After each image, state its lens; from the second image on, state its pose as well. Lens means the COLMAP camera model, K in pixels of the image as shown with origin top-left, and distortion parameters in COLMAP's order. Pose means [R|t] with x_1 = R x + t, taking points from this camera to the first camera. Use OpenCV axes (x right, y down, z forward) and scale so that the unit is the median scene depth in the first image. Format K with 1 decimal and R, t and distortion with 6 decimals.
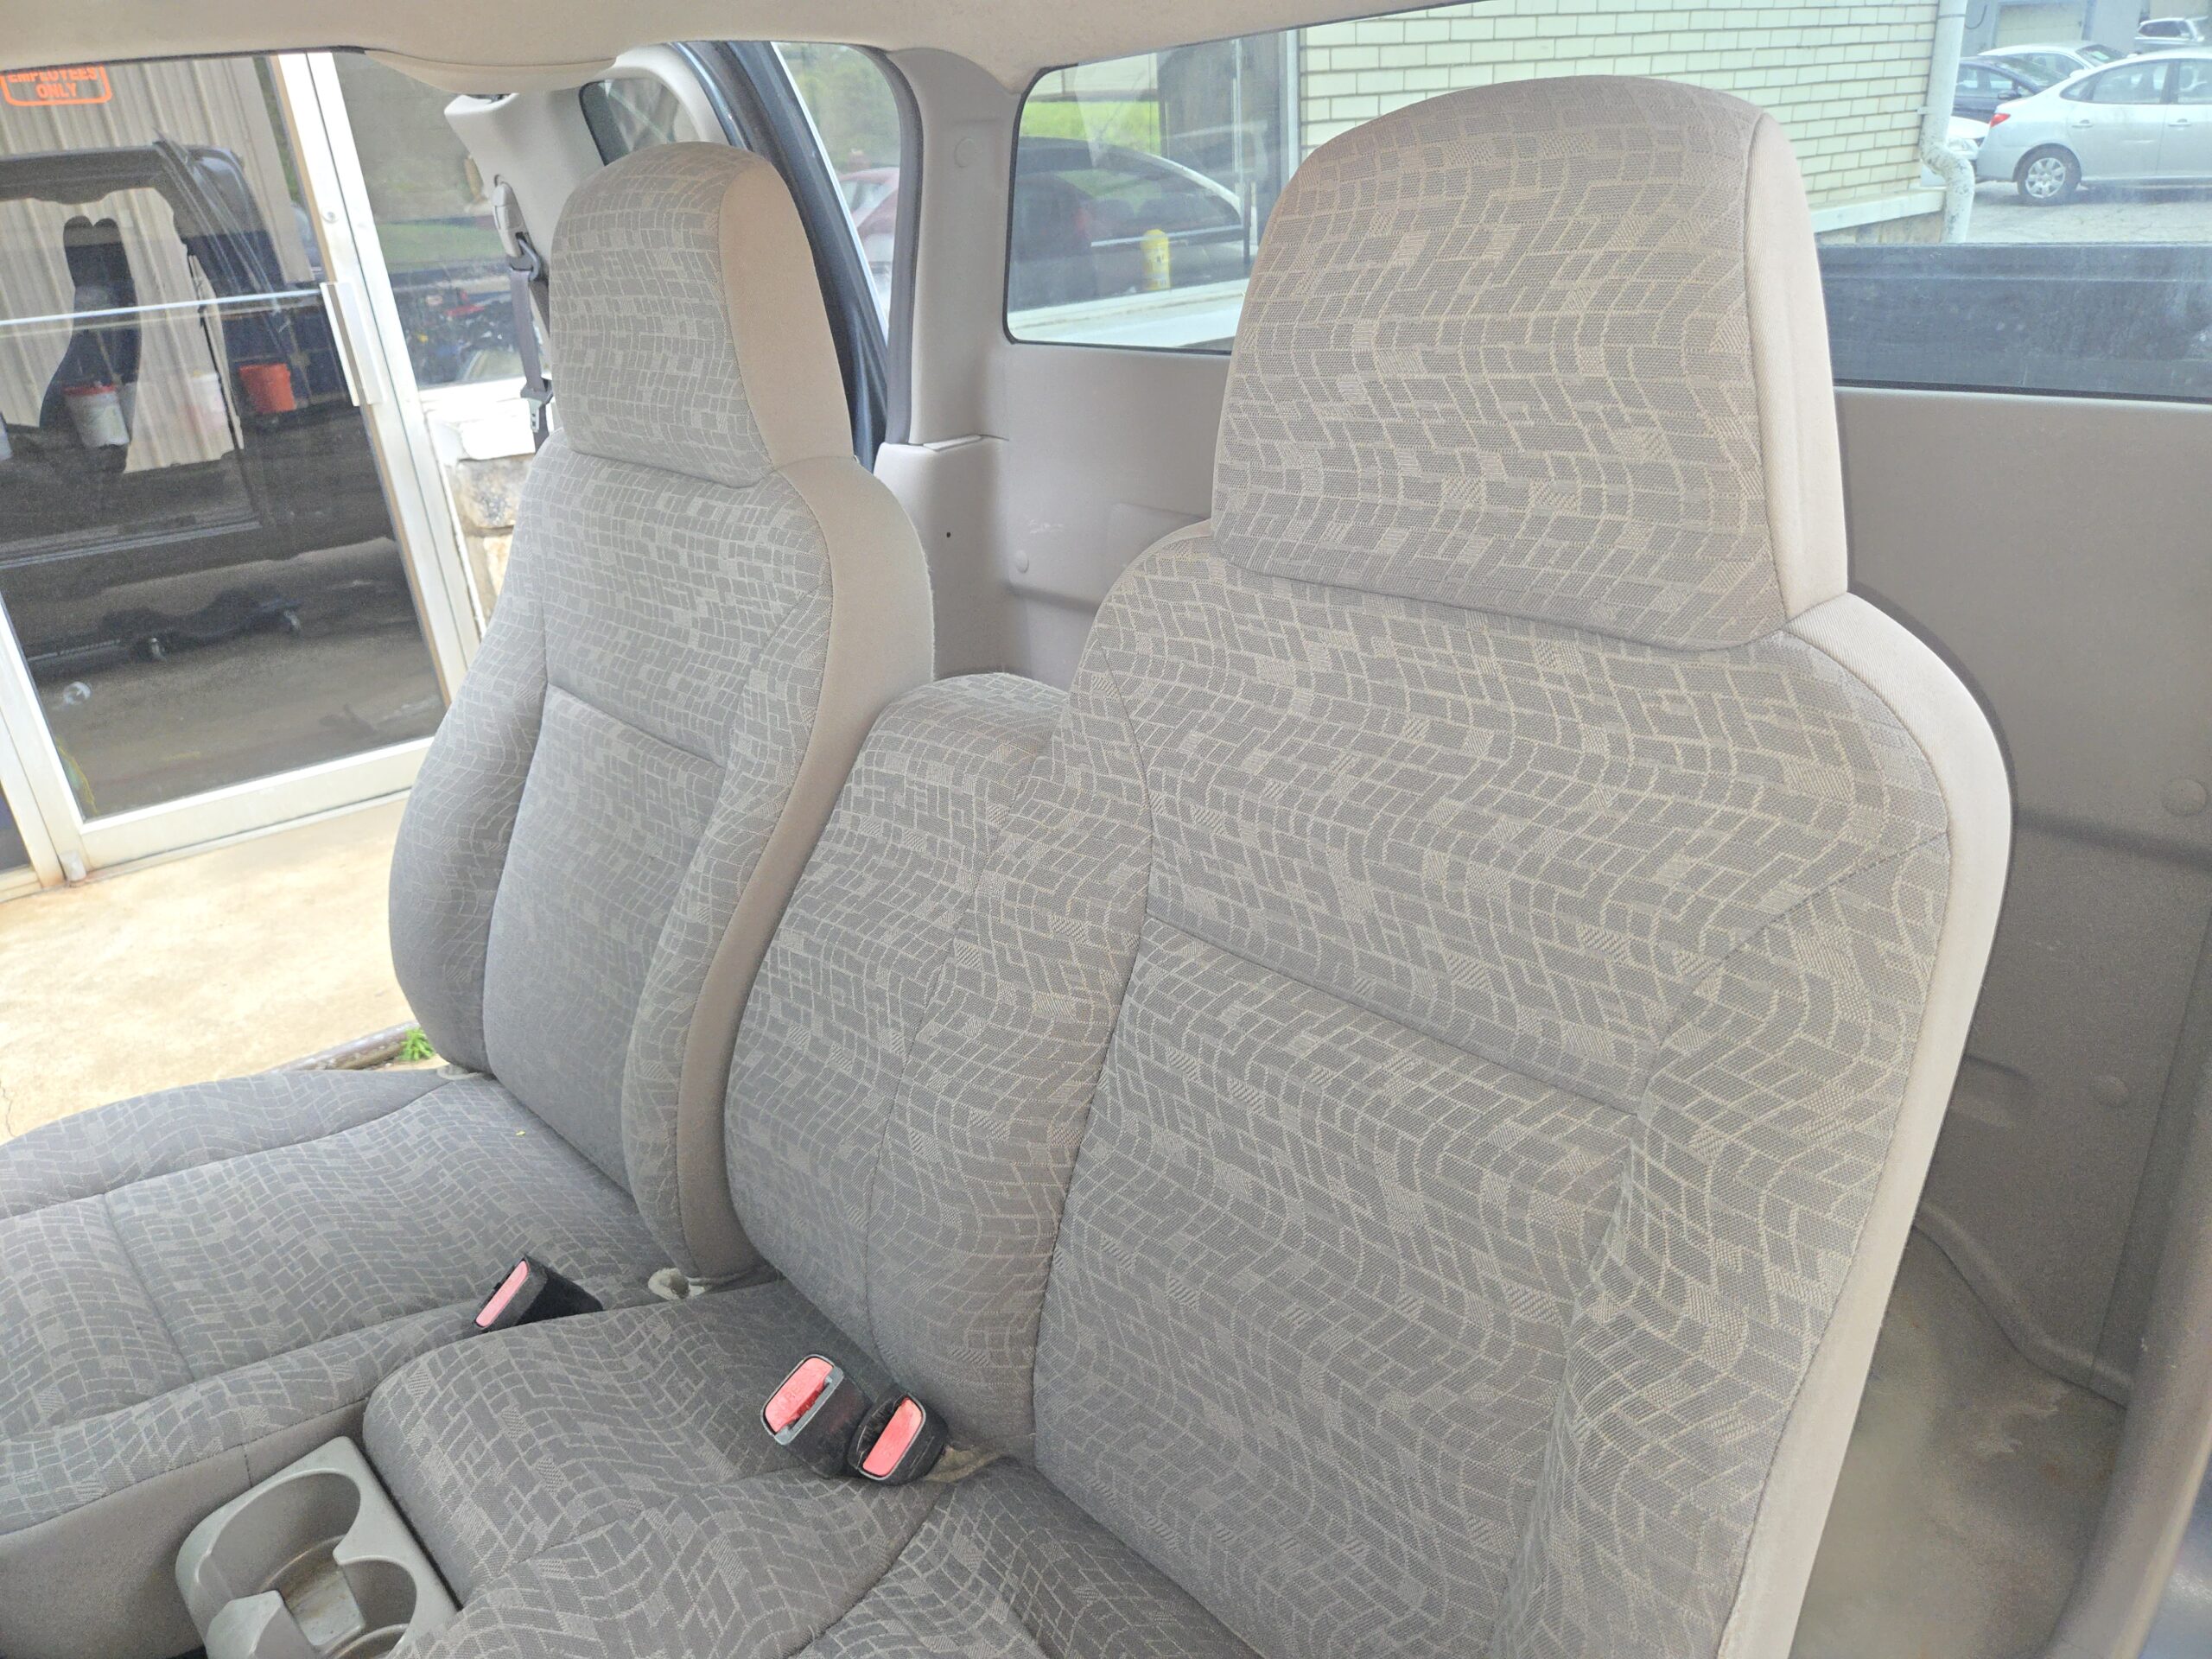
lens RADIAL K [[1467.4, 0, 1132.0], [0, 1467.4, 857.8], [0, 0, 1]] dist [0.077615, -0.072522]
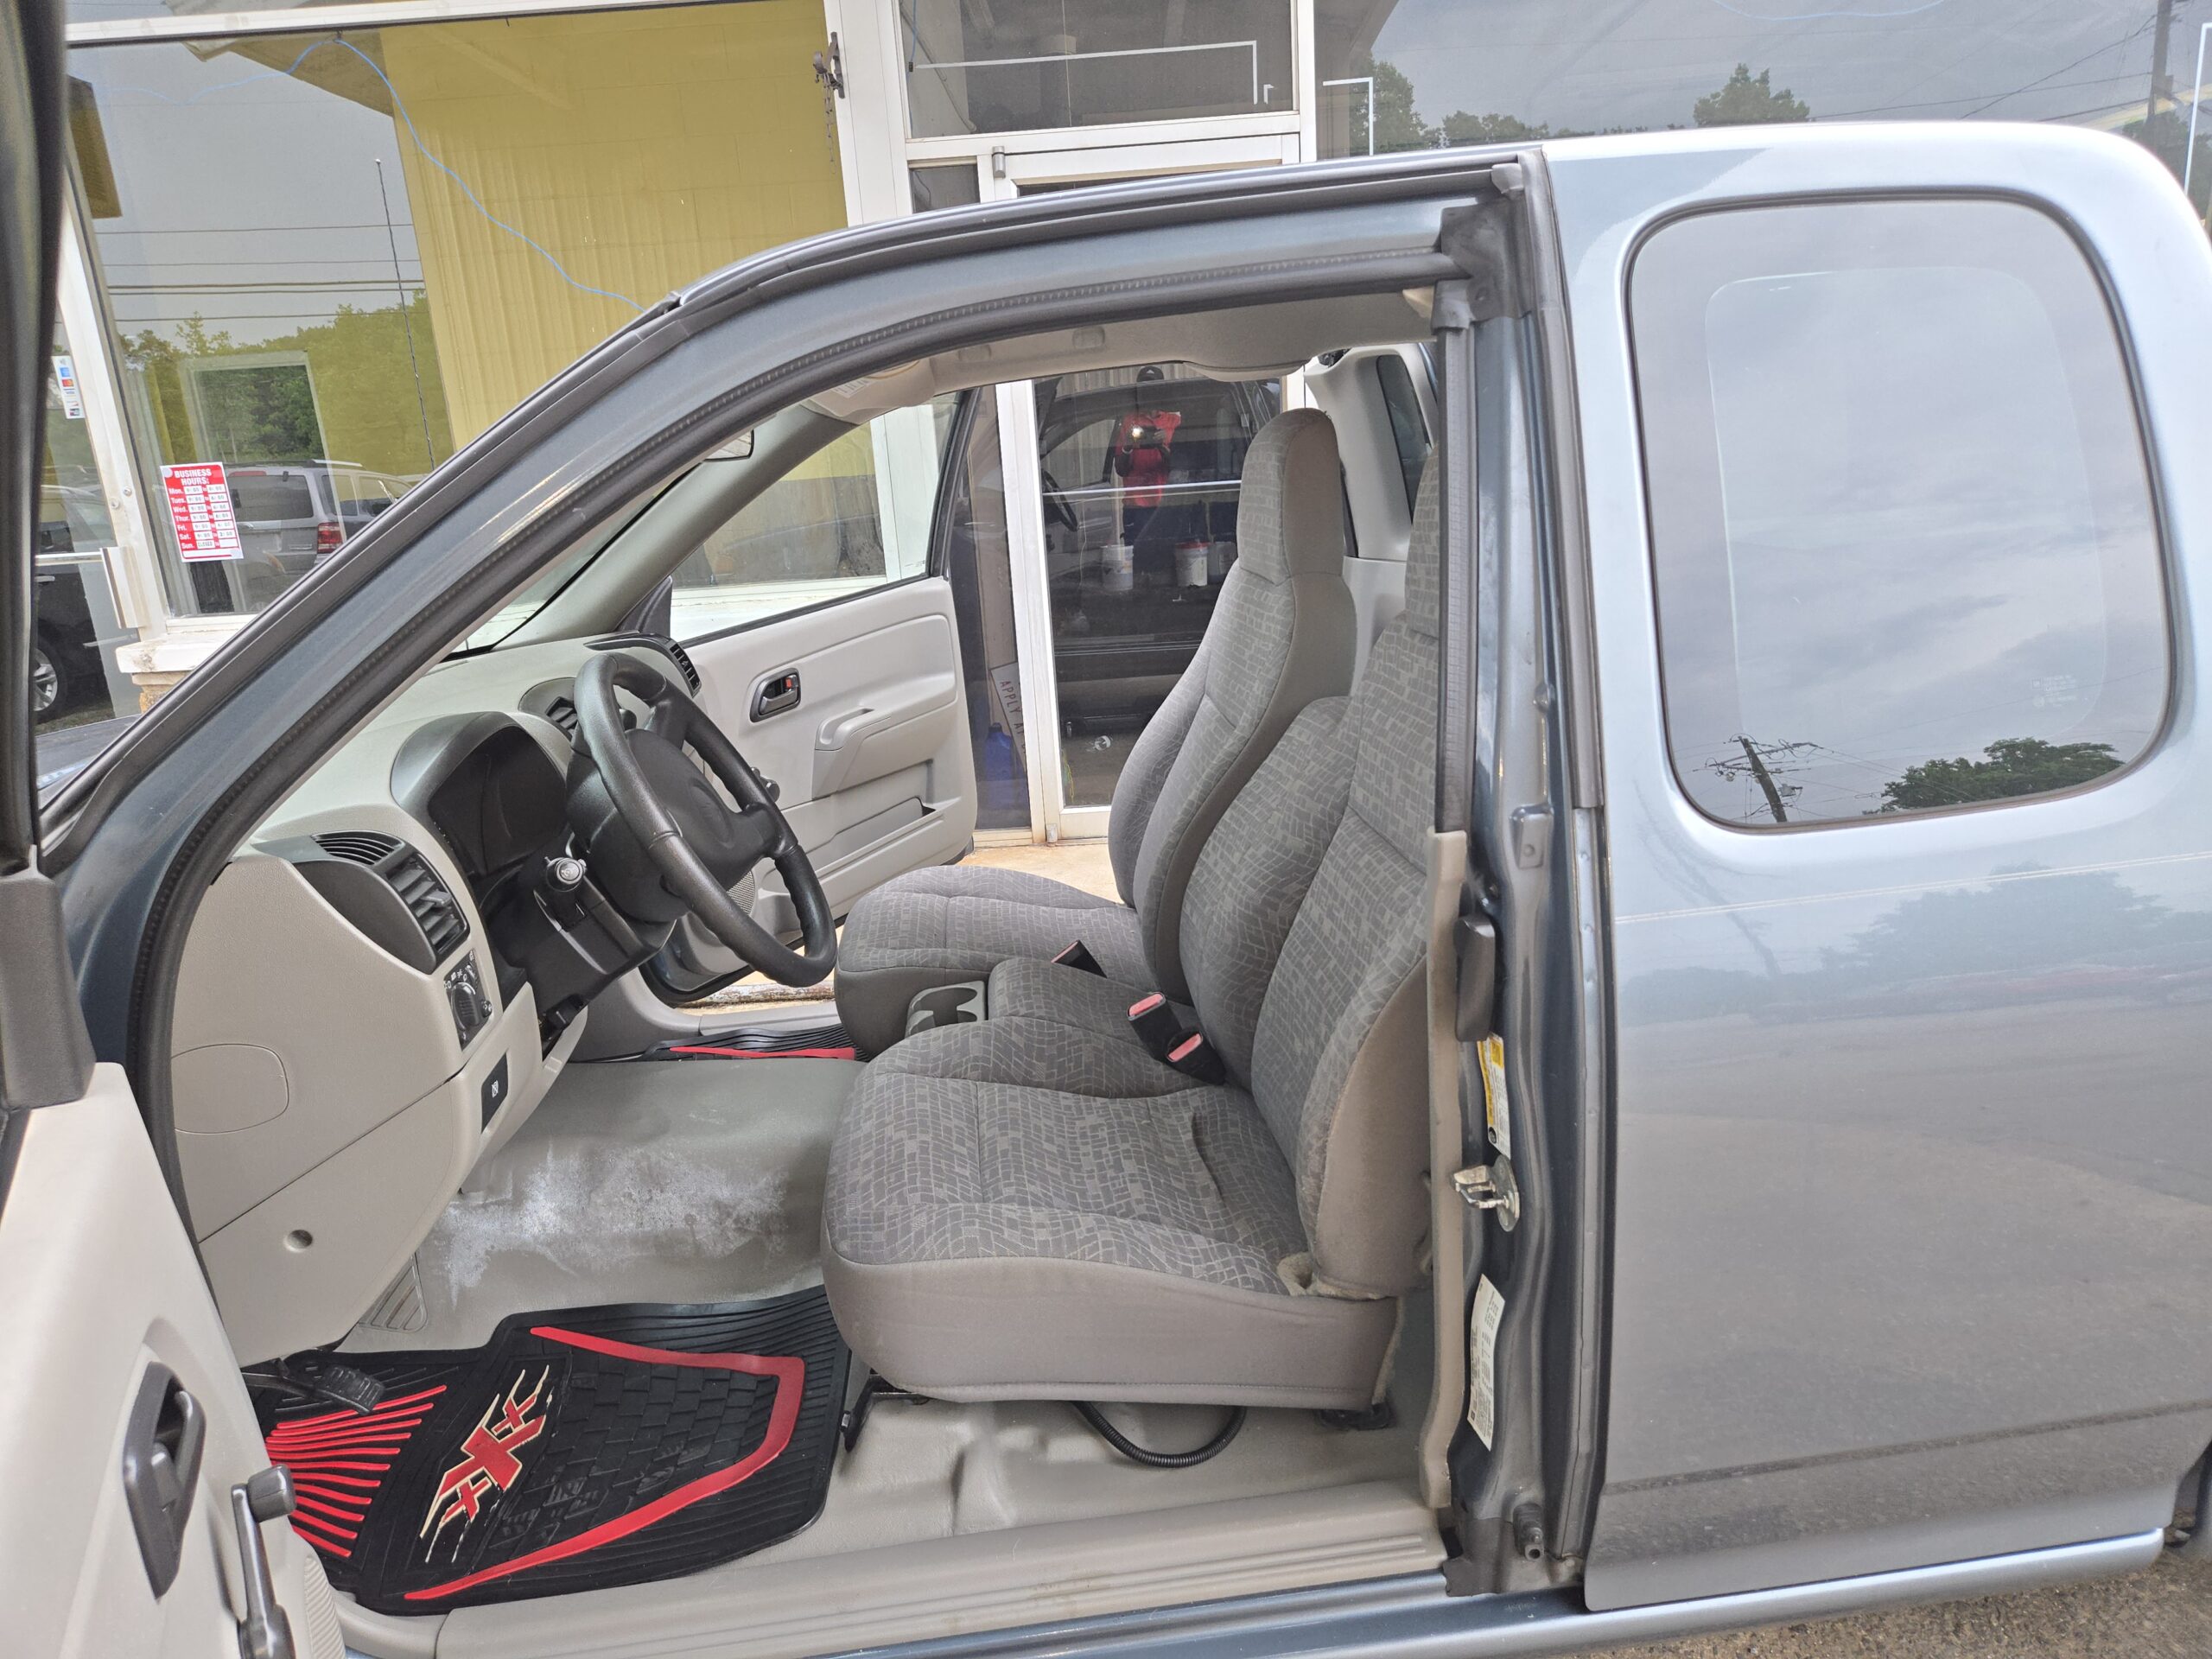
lens RADIAL K [[1467.4, 0, 1132.0], [0, 1467.4, 857.8], [0, 0, 1]] dist [0.077615, -0.072522]
pose [[0.796894, 0.173281, -0.578735, 0.723196], [-0.237178, 0.970802, -0.035913, 0.192388], [0.555614, 0.165883, 0.814725, -0.563082]]
